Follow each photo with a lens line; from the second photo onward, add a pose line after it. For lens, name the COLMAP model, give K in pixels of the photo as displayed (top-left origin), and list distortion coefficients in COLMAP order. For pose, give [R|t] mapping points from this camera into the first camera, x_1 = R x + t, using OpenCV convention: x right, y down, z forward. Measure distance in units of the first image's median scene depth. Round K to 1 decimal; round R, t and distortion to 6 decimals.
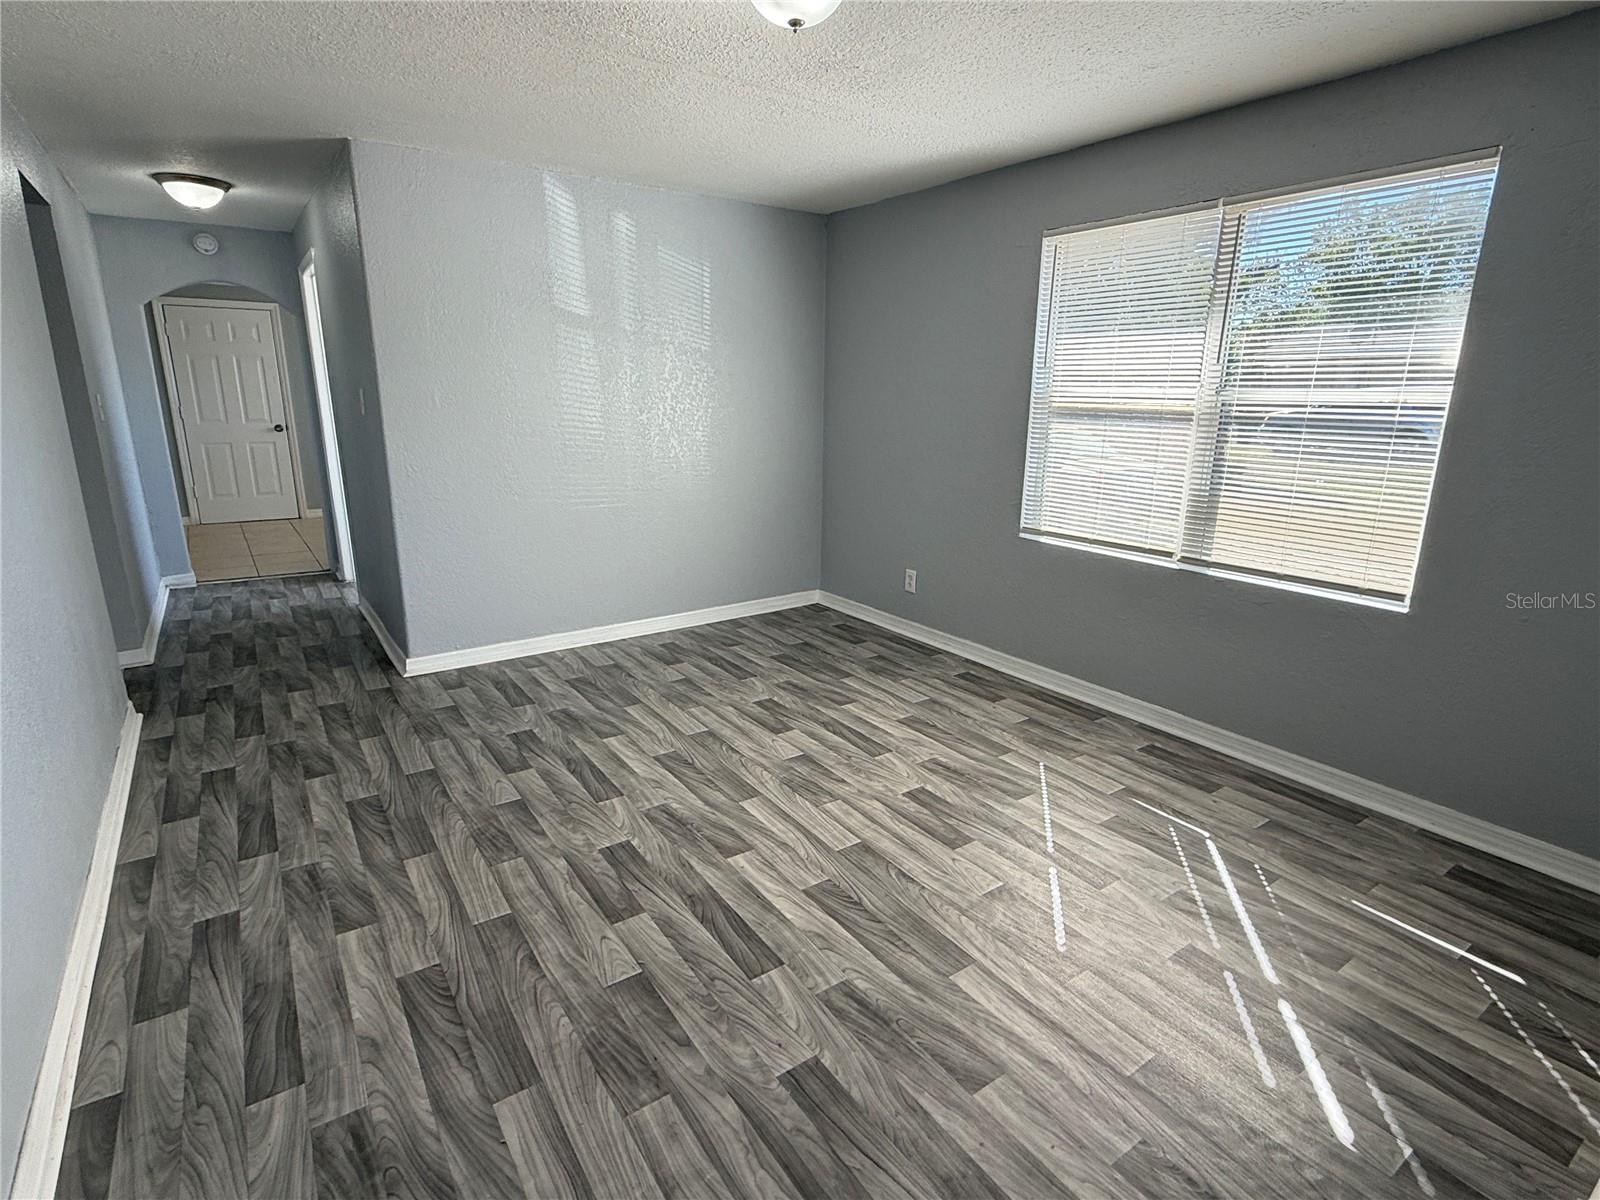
lens RADIAL K [[806.1, 0, 796.2], [0, 806.1, 598.7], [0, 0, 1]] dist [0.003718, -0.000565]
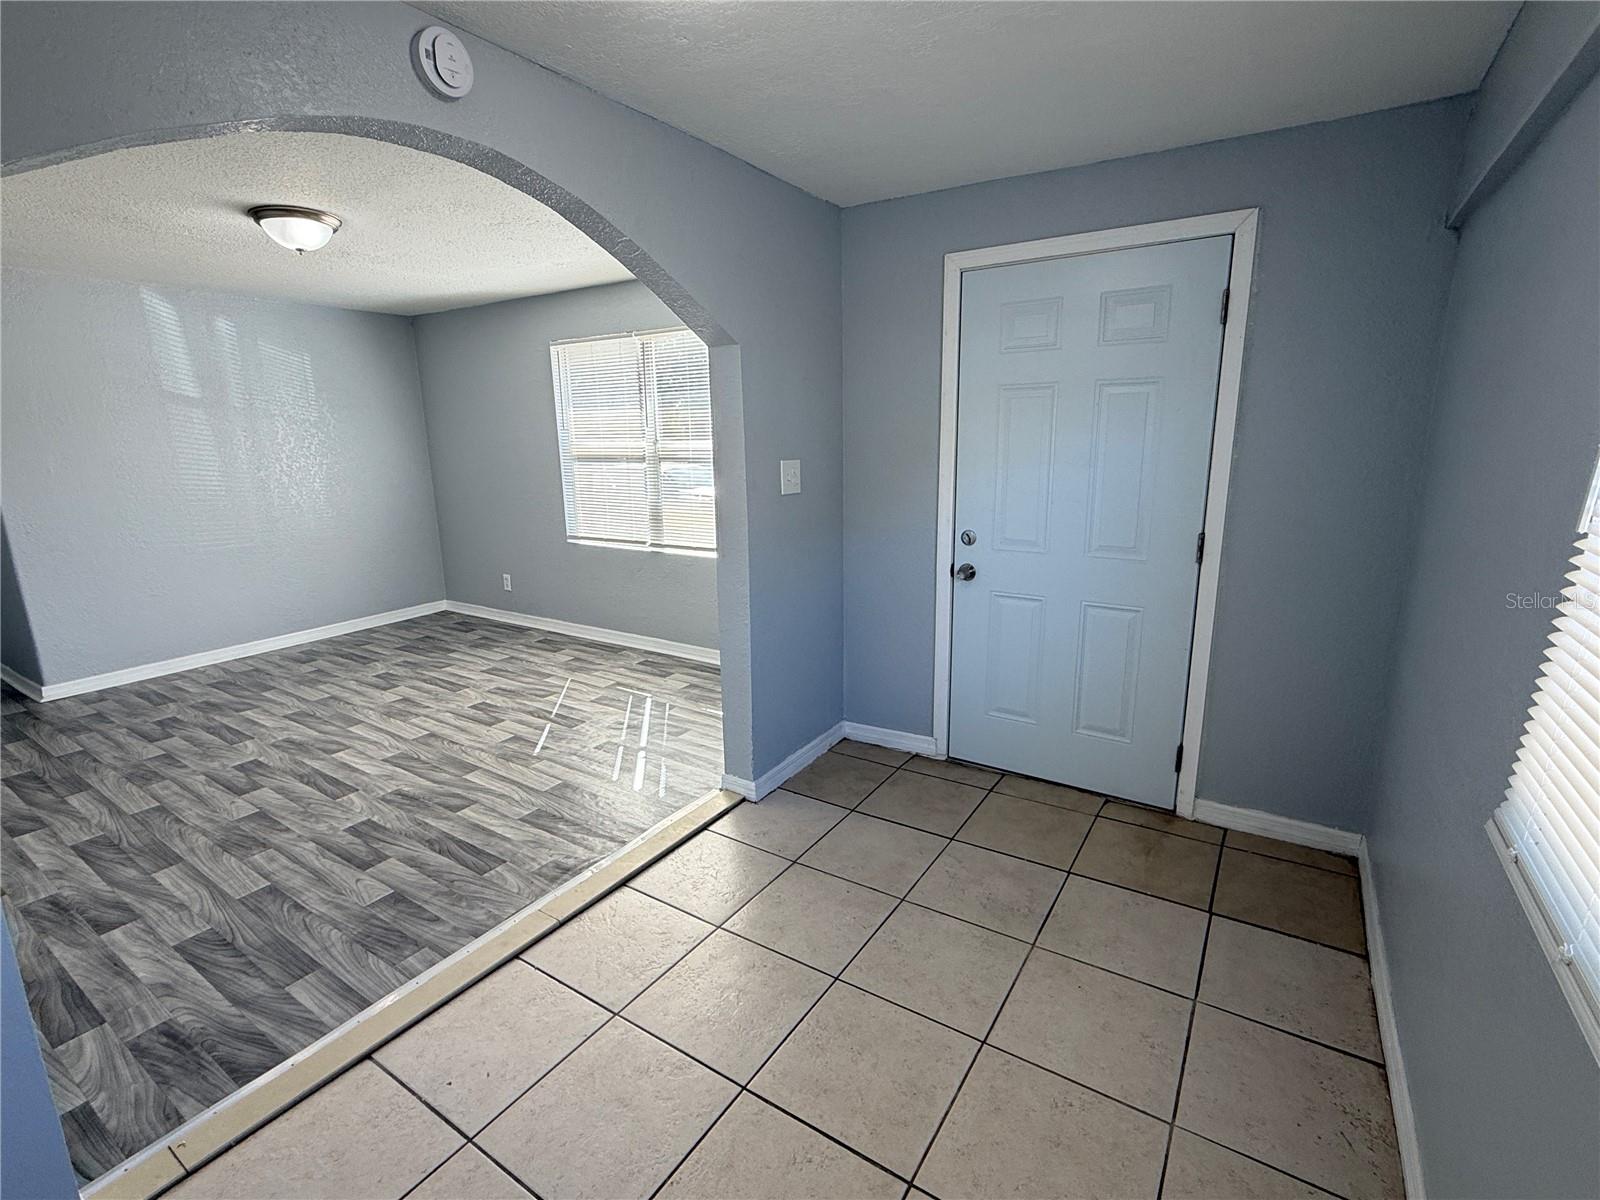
lens RADIAL K [[742.3, 0, 798.9], [0, 742.3, 598.8], [0, 0, 1]] dist [-0.001895, 0.000315]
pose [[0.925827, -0.108981, 0.361894, 0.219685], [0.121090, 0.992582, -0.010876, 0.123598], [-0.358024, 0.053891, 0.932156, -0.555521]]
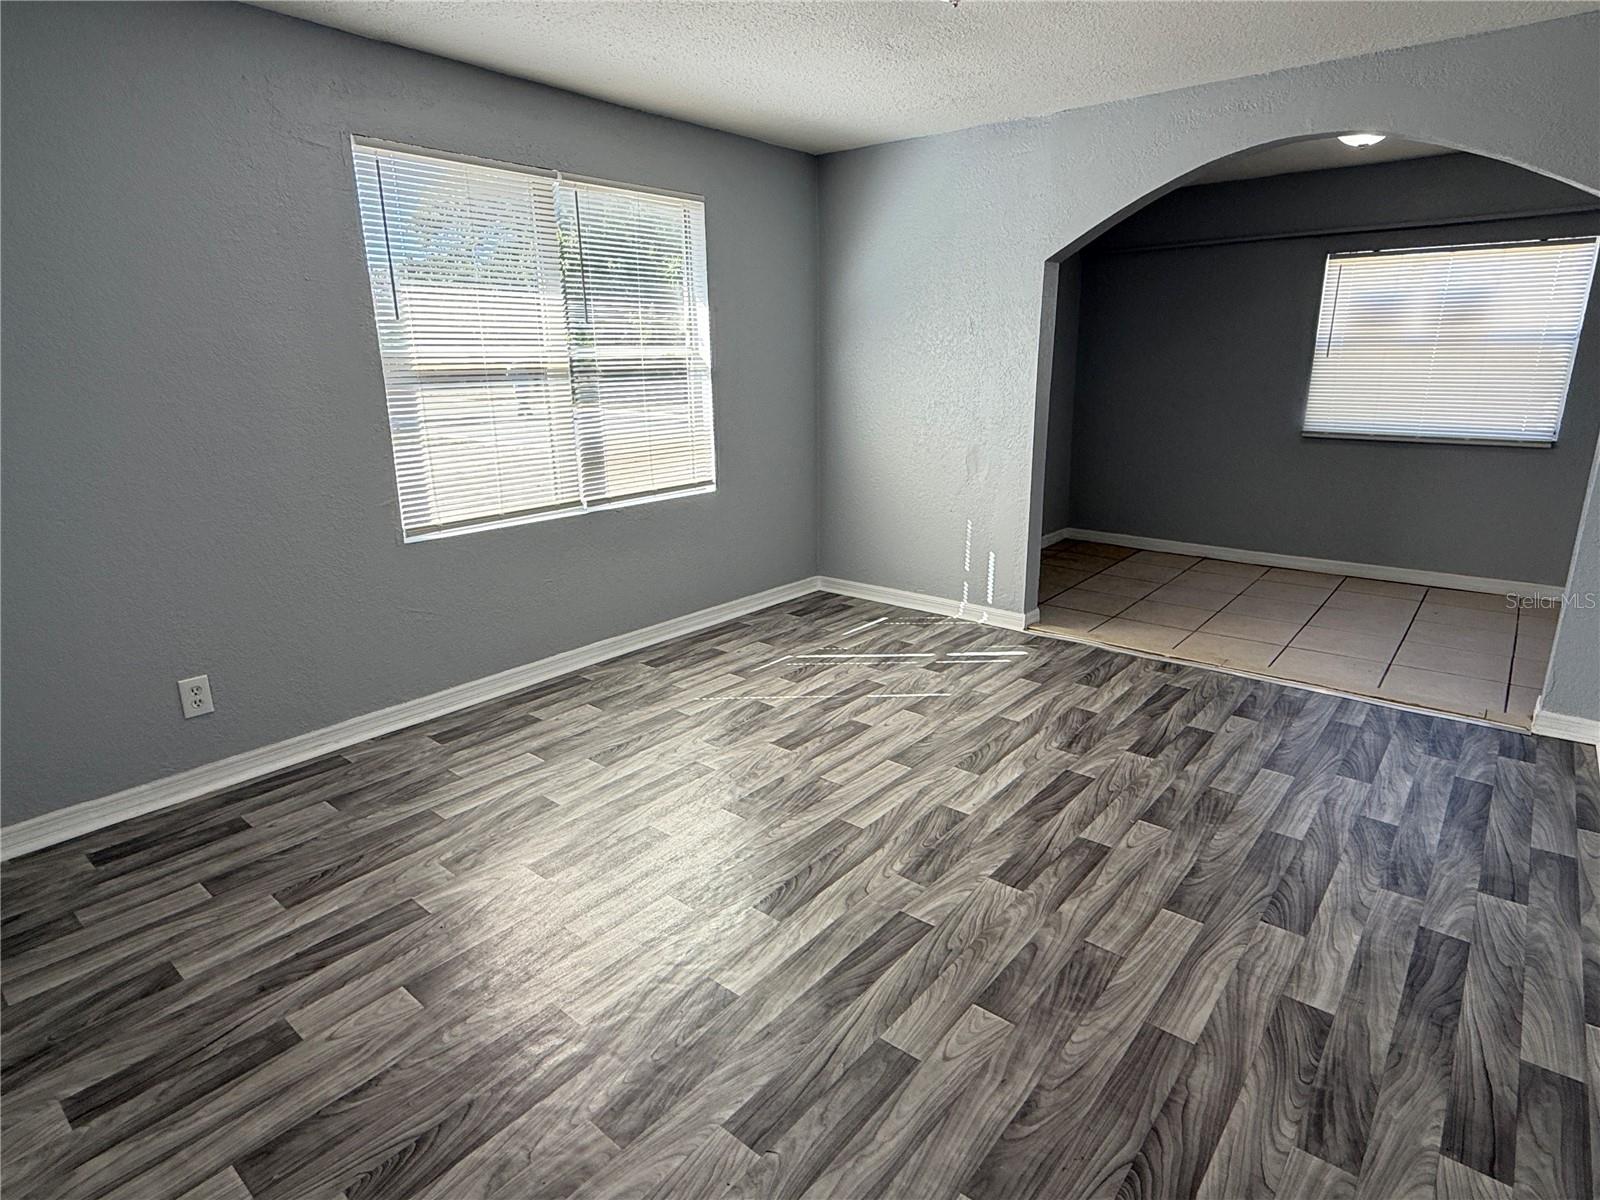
lens RADIAL K [[869.7, 0, 805.1], [0, 869.7, 598.7], [0, 0, 1]] dist [0.001446, 0.001358]
pose [[-0.274178, -0.268936, 0.923309, -0.798675], [0.250411, 0.907016, 0.338550, -0.283595], [-0.928505, 0.324029, -0.181340, 1.081143]]
